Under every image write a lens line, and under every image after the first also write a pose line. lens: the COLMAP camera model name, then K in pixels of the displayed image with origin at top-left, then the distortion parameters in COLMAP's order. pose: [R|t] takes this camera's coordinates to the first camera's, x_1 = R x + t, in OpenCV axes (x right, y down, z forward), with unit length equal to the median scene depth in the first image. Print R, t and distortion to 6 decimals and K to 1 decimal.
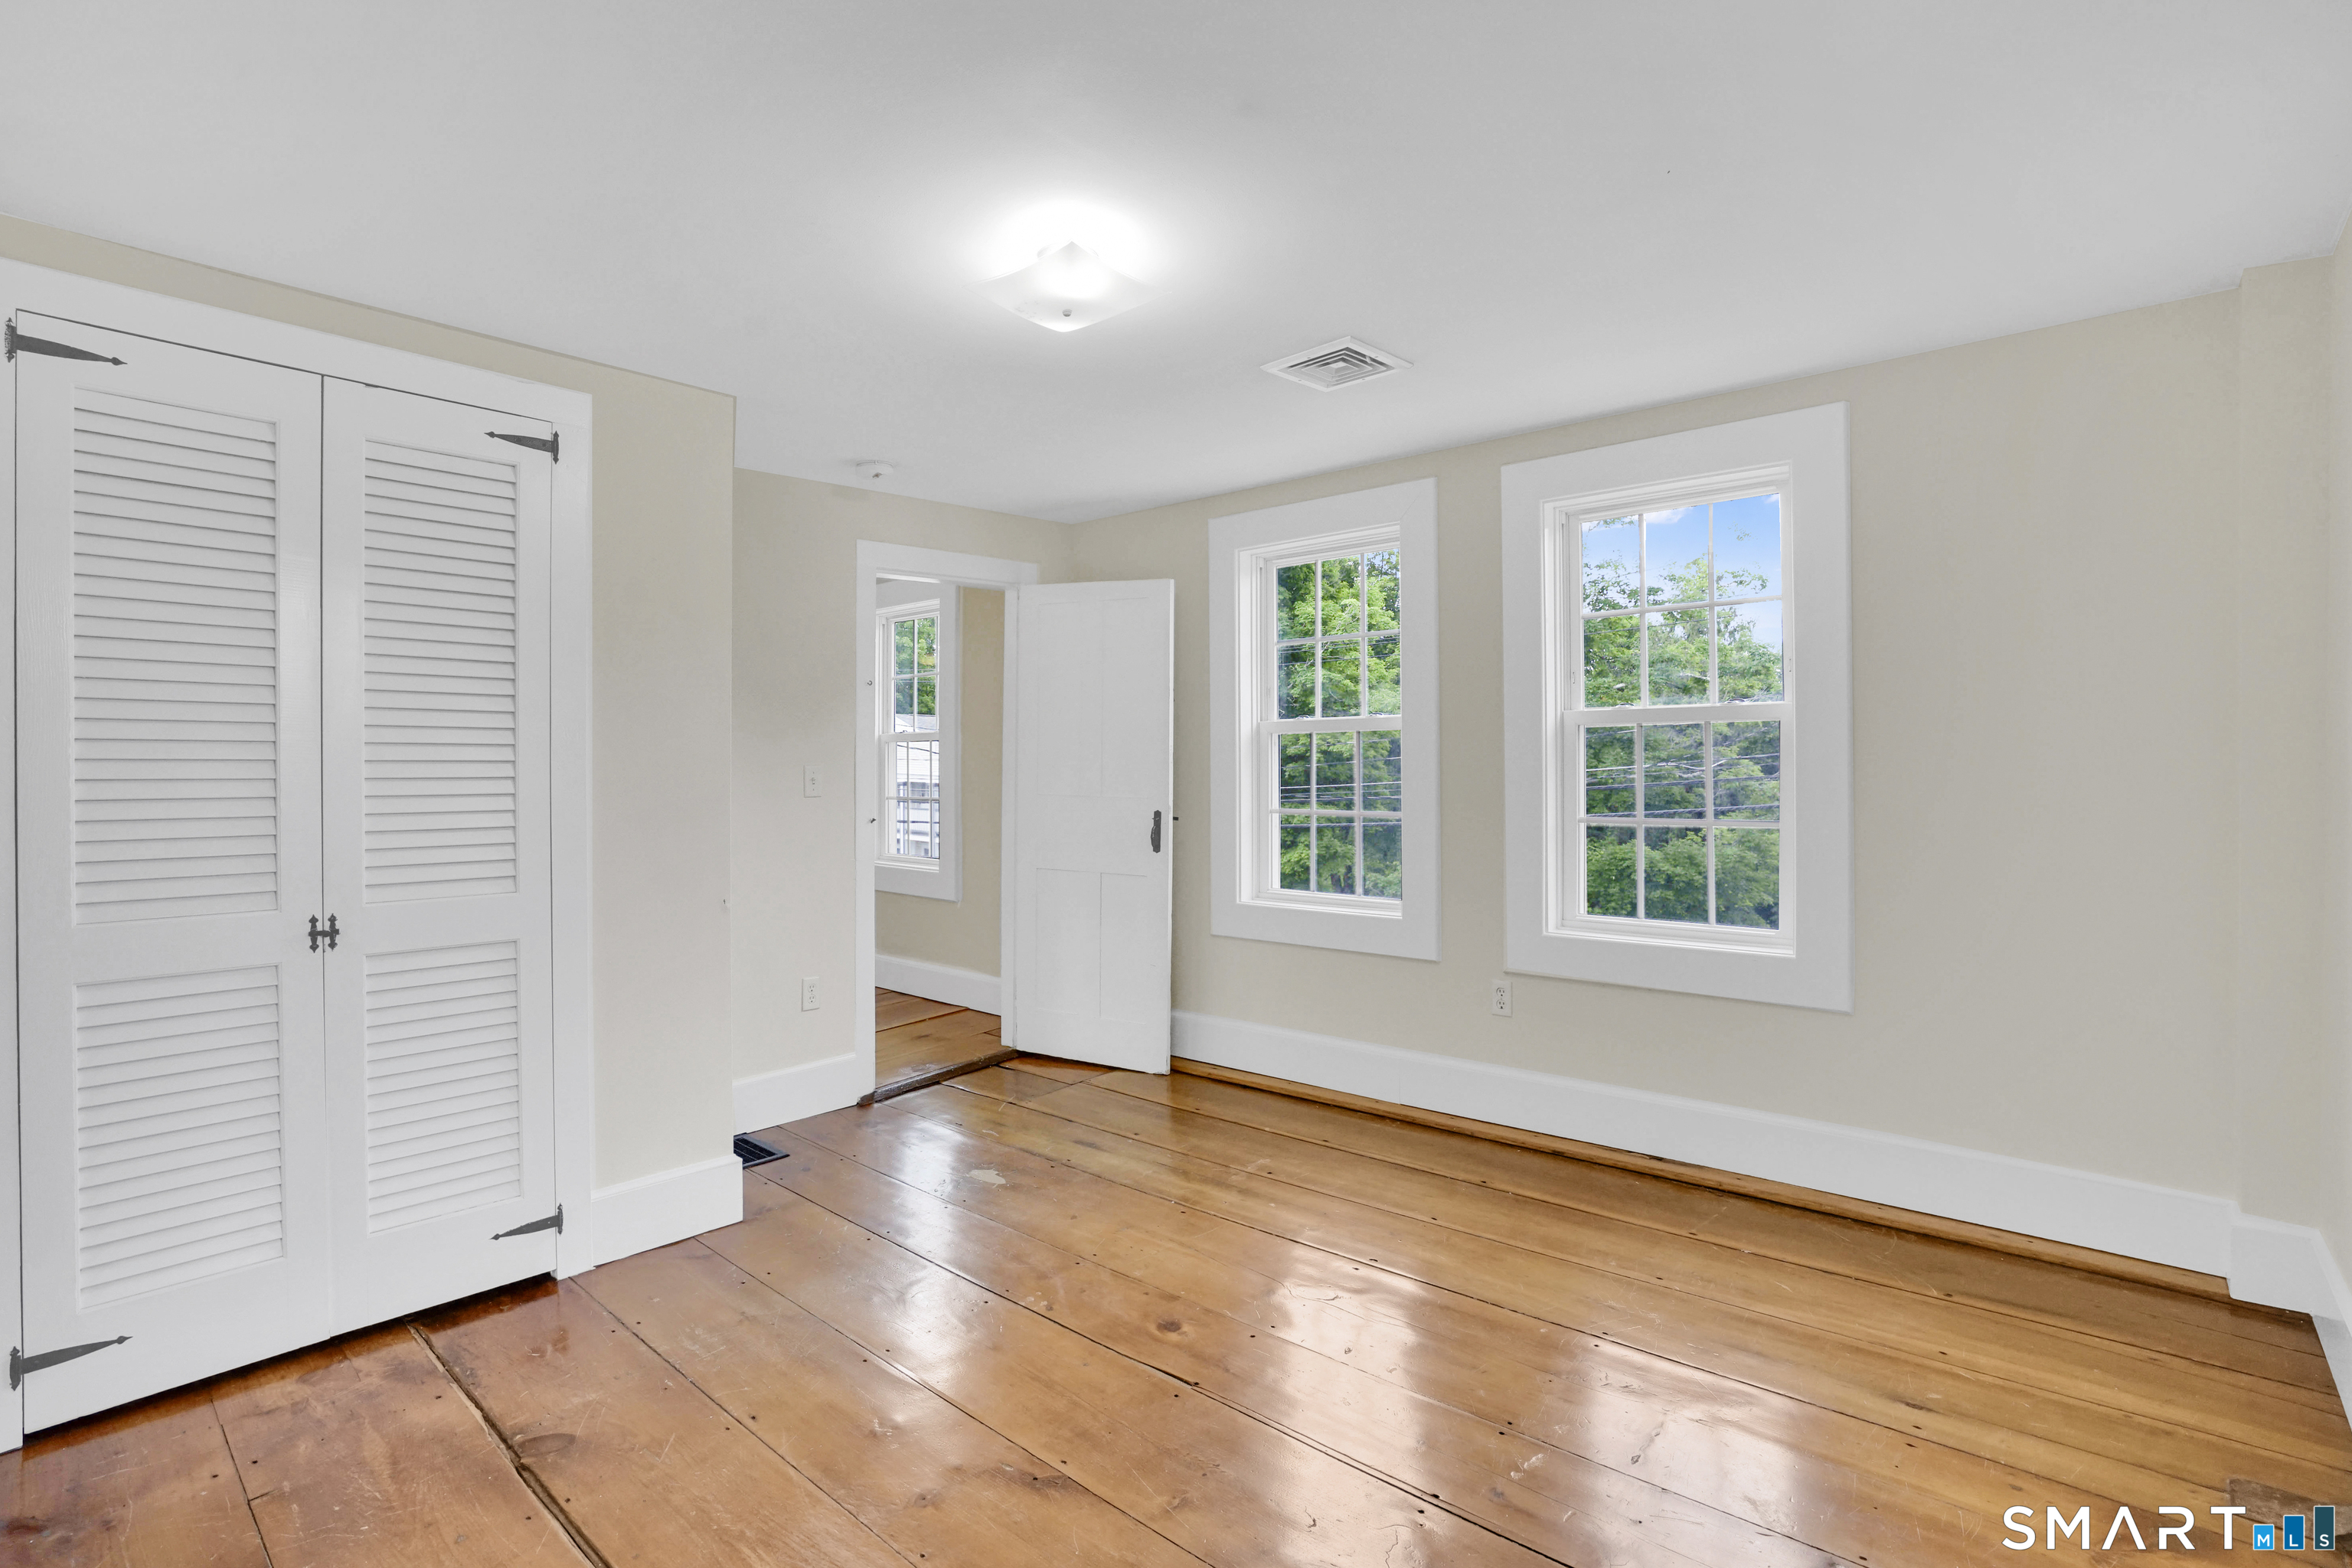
lens RADIAL K [[1119.3, 0, 1159.5], [0, 1119.3, 770.2], [0, 0, 1]] dist [-0.043168, 0.000216]
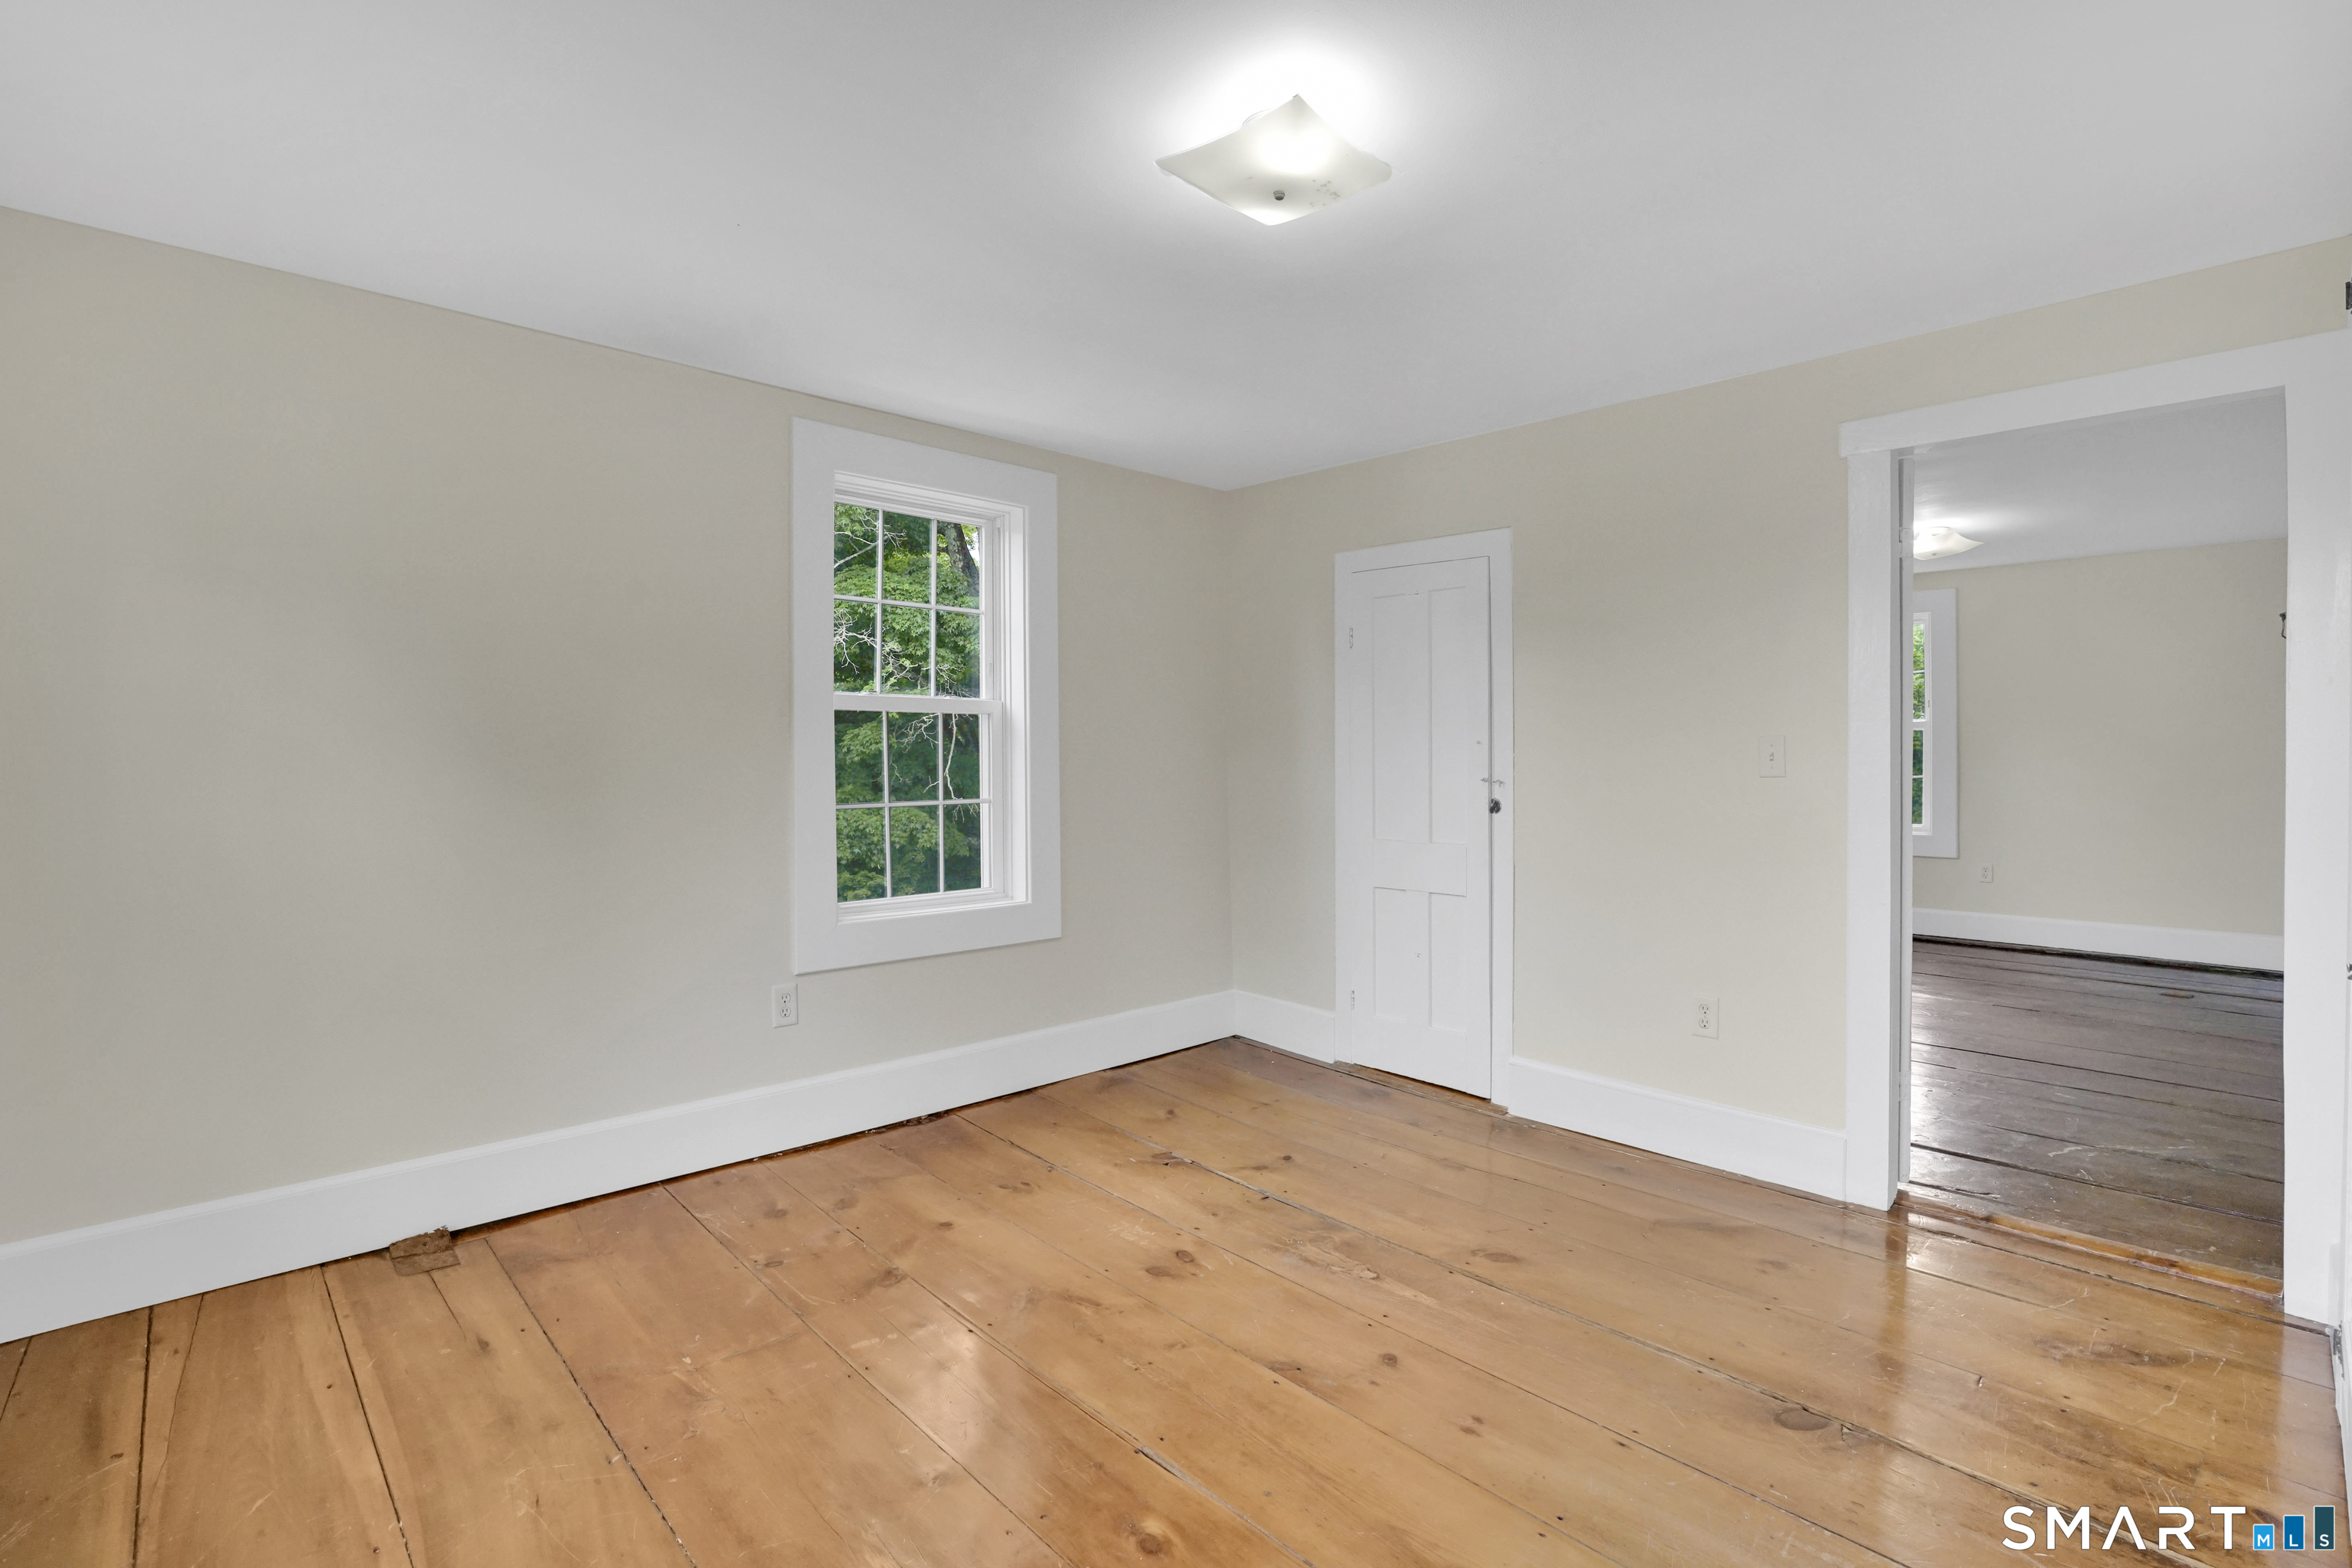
lens RADIAL K [[1119.3, 0, 1159.5], [0, 1119.3, 770.2], [0, 0, 1]] dist [-0.043168, 0.000216]
pose [[-0.994779, 0.012827, 0.101240, -0.083079], [0.016049, 0.999388, 0.031069, -0.002383], [-0.100780, 0.032531, -0.994377, 1.924185]]
